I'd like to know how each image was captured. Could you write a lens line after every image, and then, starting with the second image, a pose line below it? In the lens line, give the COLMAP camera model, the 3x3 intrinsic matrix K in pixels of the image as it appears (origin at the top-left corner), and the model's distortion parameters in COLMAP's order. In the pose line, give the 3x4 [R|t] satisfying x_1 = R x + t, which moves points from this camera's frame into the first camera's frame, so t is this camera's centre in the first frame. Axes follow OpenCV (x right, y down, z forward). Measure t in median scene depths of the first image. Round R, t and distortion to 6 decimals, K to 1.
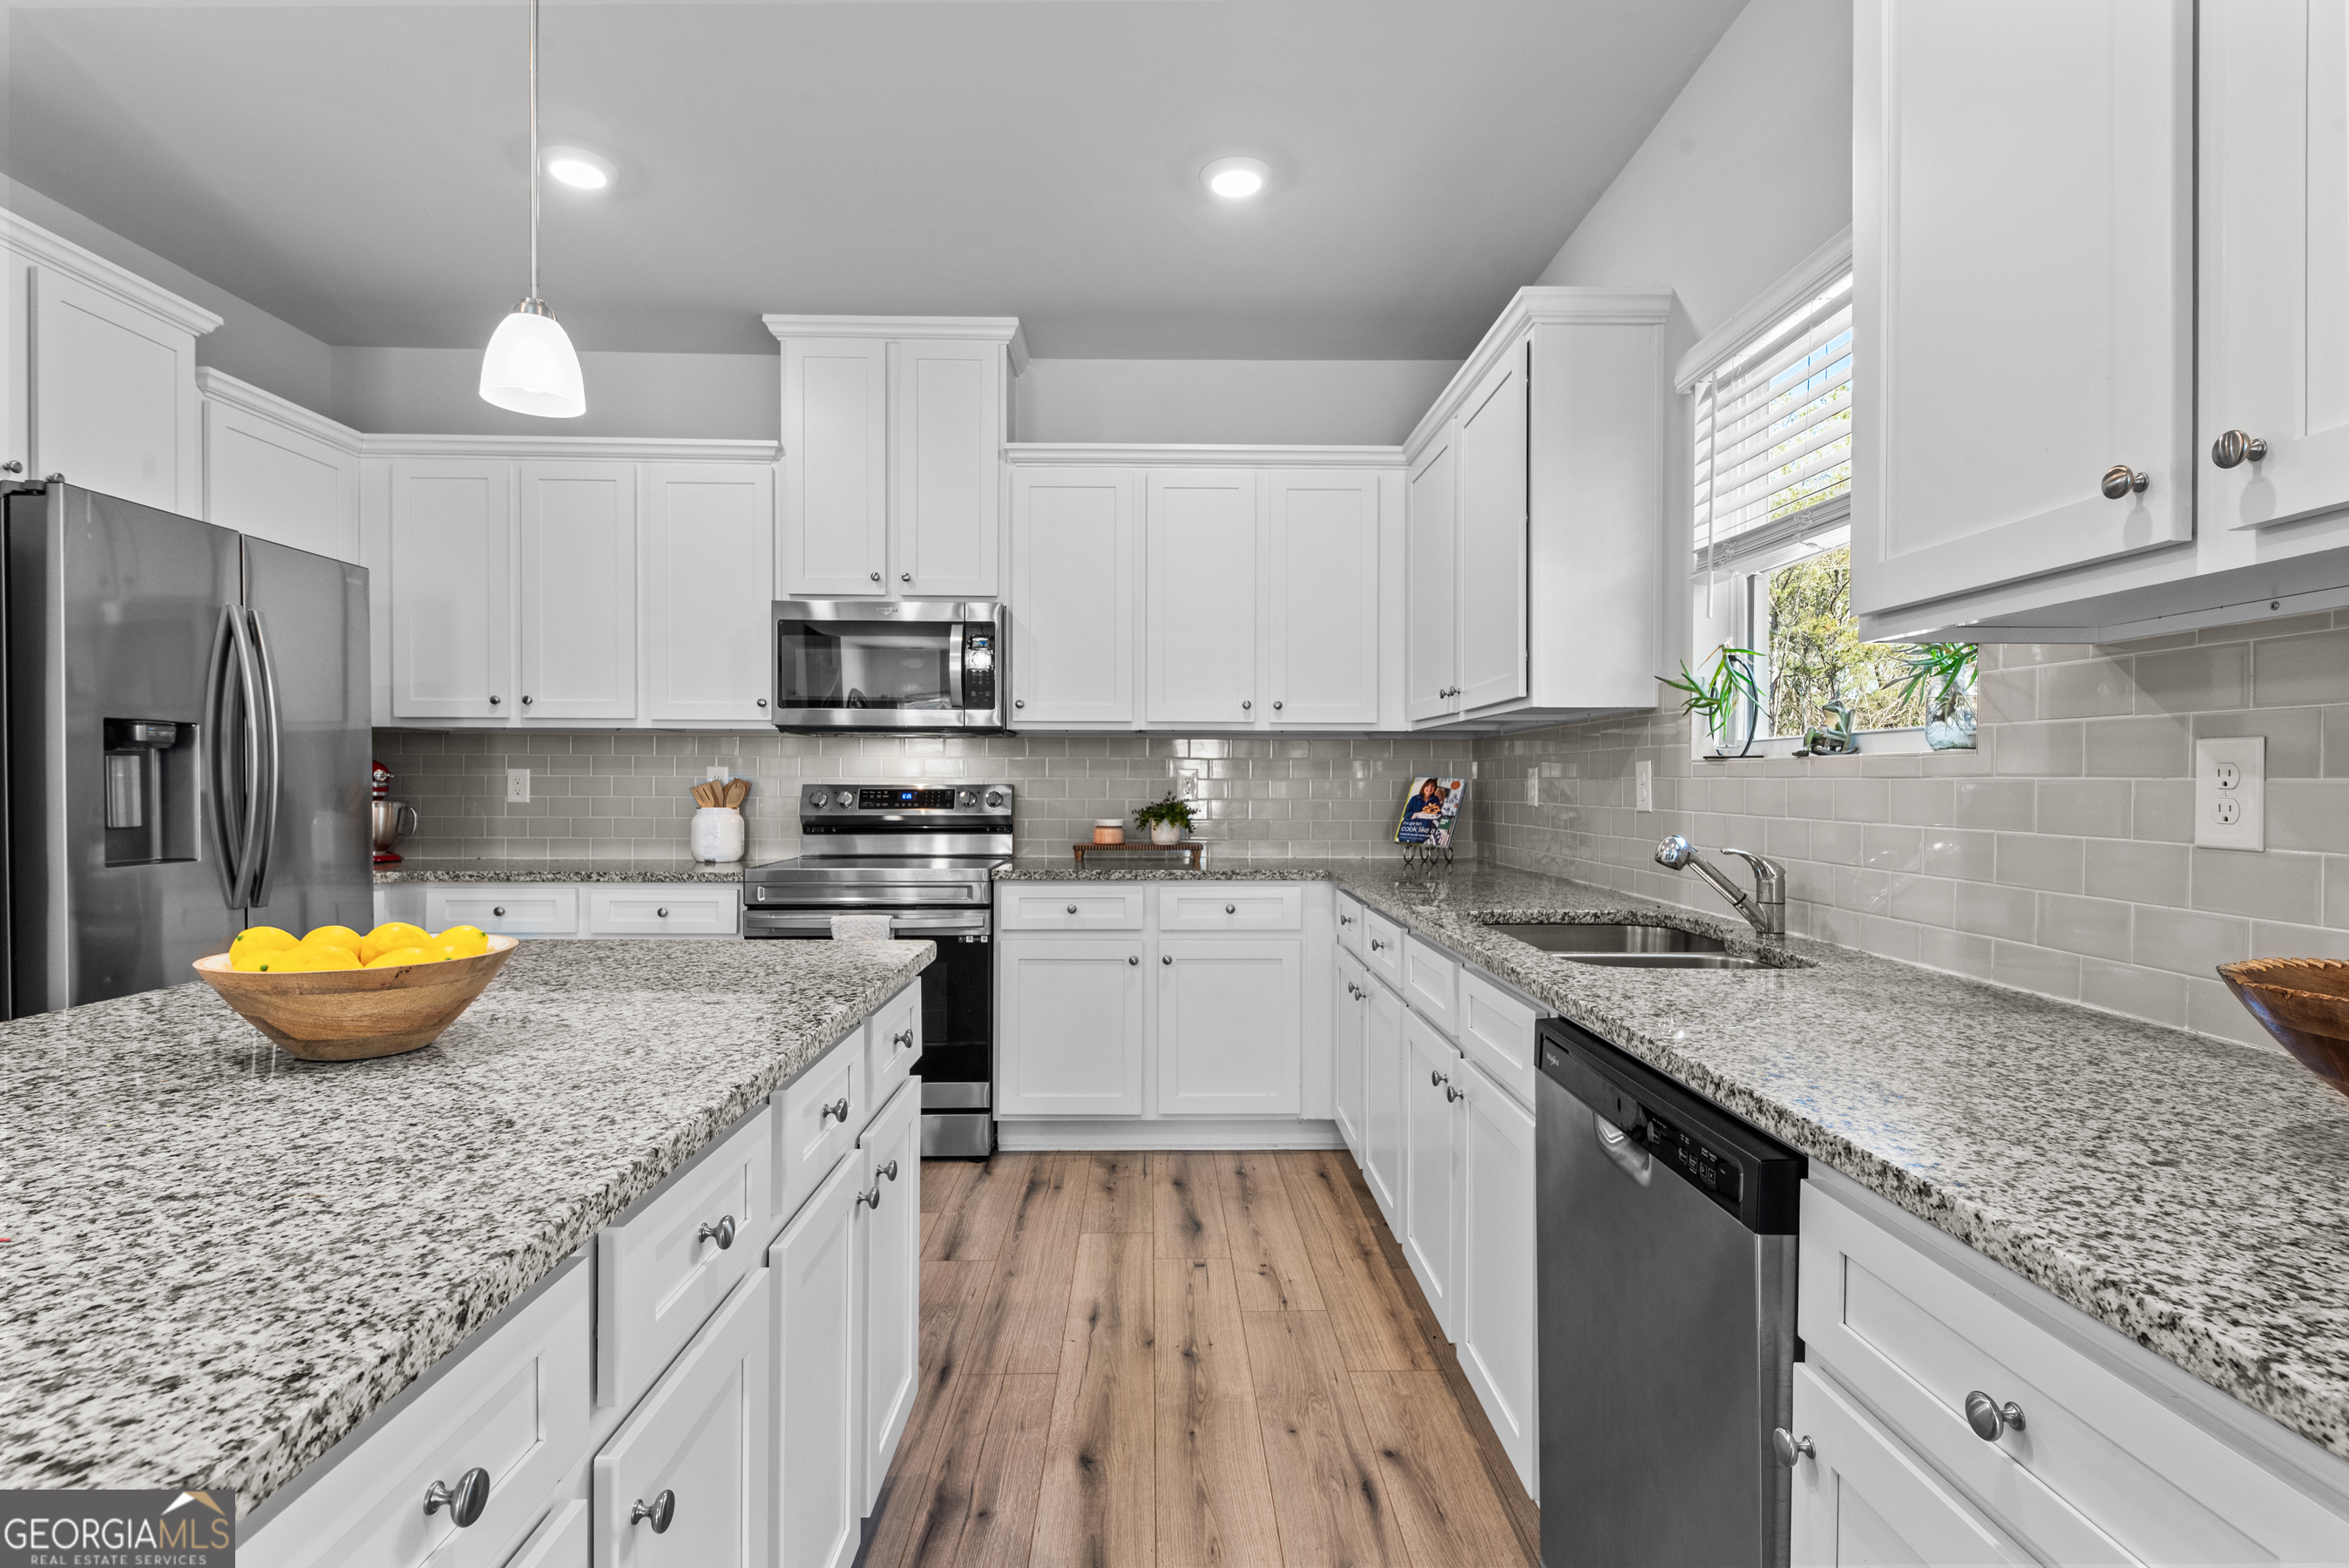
lens RADIAL K [[1158.5, 0, 1180.3], [0, 1158.5, 791.9], [0, 0, 1]] dist [0.014254, -0.006299]
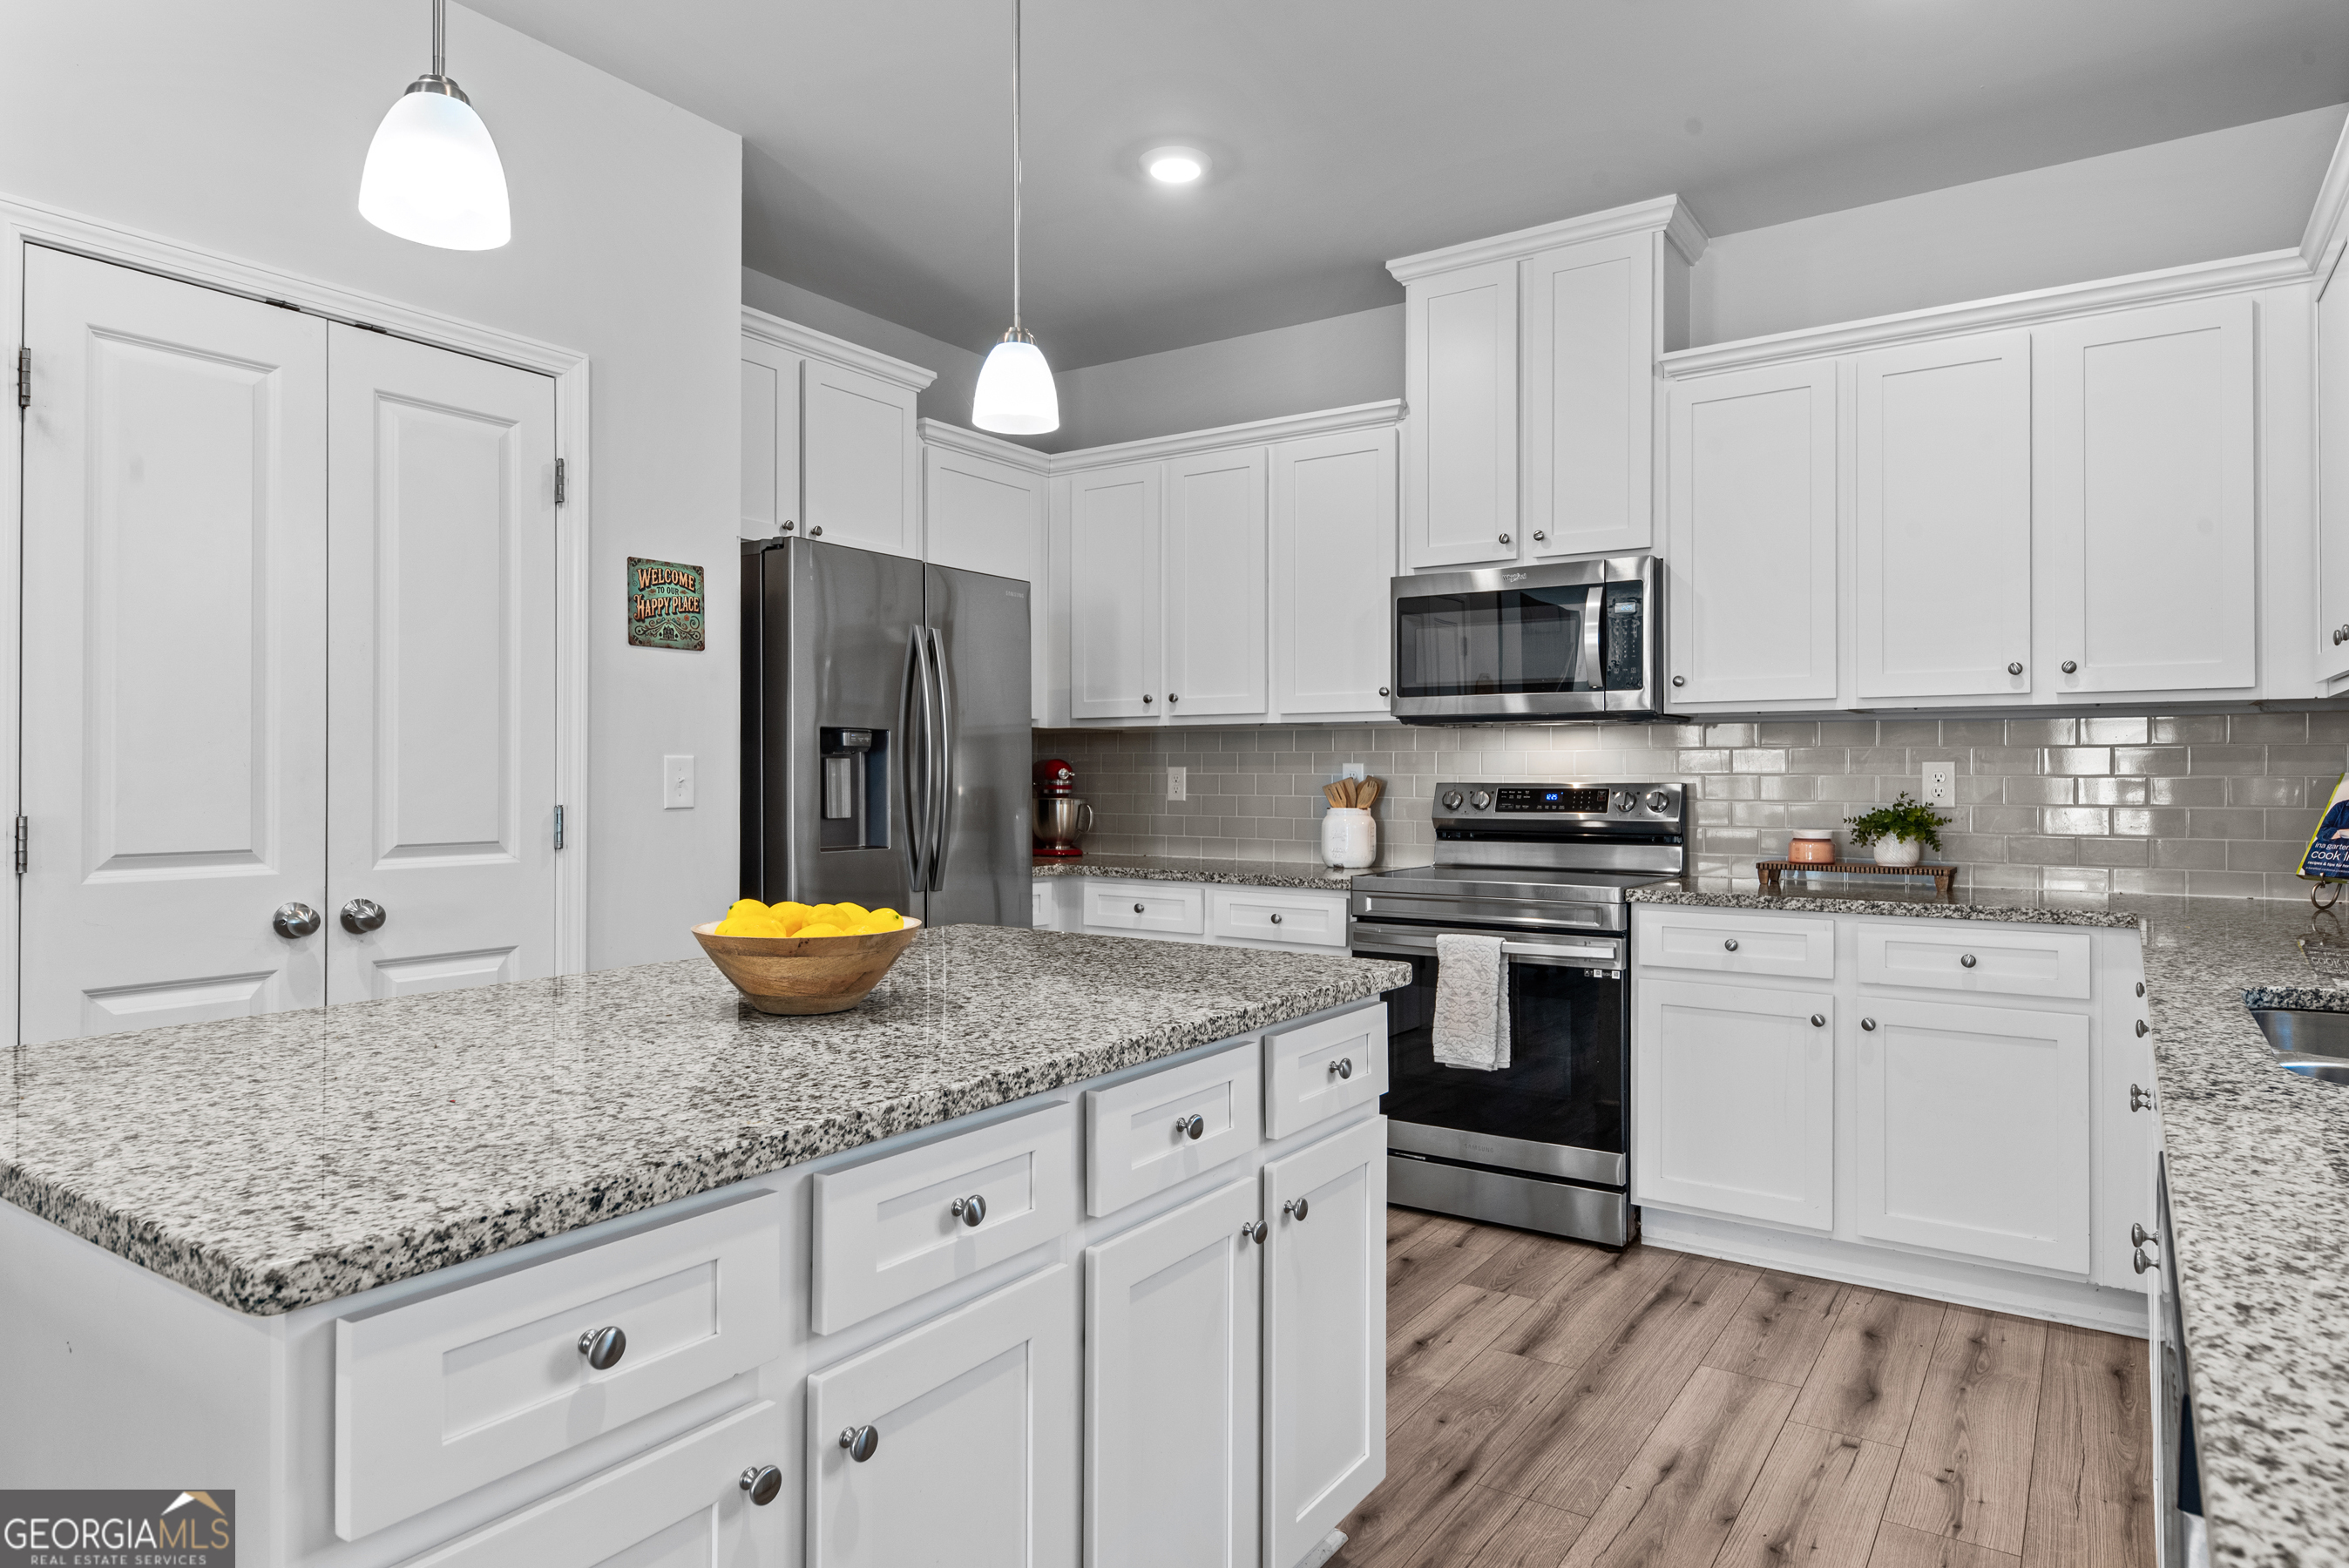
lens RADIAL K [[1403.7, 0, 1162.8], [0, 1403.7, 770.5], [0, 0, 1]] dist [0.025540, -0.010518]
pose [[0.812596, -0.004431, -0.582810, 0.143721], [-0.004277, 0.999899, -0.013565, -0.000461], [0.582811, 0.013516, 0.812495, 0.018341]]
